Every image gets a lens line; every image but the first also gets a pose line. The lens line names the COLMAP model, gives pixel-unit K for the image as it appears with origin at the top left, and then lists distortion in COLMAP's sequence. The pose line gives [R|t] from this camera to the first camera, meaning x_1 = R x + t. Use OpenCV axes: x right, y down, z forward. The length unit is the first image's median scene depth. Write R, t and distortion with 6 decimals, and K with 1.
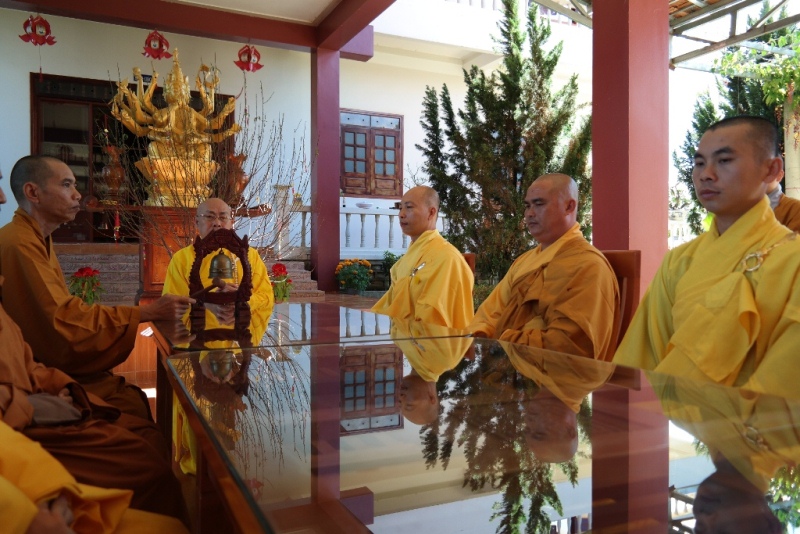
lens RADIAL K [[623.6, 0, 403.8], [0, 623.6, 267.7], [0, 0, 1]] dist [-0.007851, -0.009939]
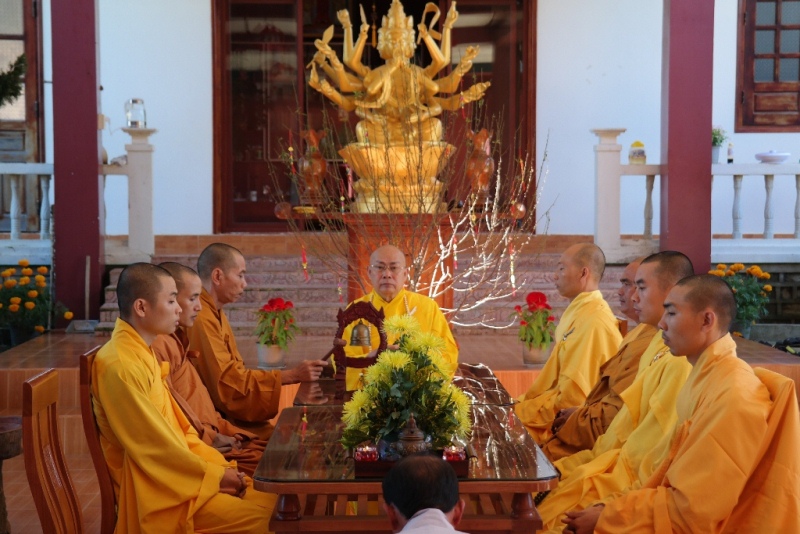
lens RADIAL K [[1747.7, 0, 399.9], [0, 1747.7, 265.9], [0, 0, 1]] dist [0.237096, 0.000000]
pose [[0.905953, 0.014603, -0.423126, 0.471879], [-0.000847, 0.999465, 0.032681, -0.098211], [0.423377, -0.029249, 0.905481, -0.777260]]
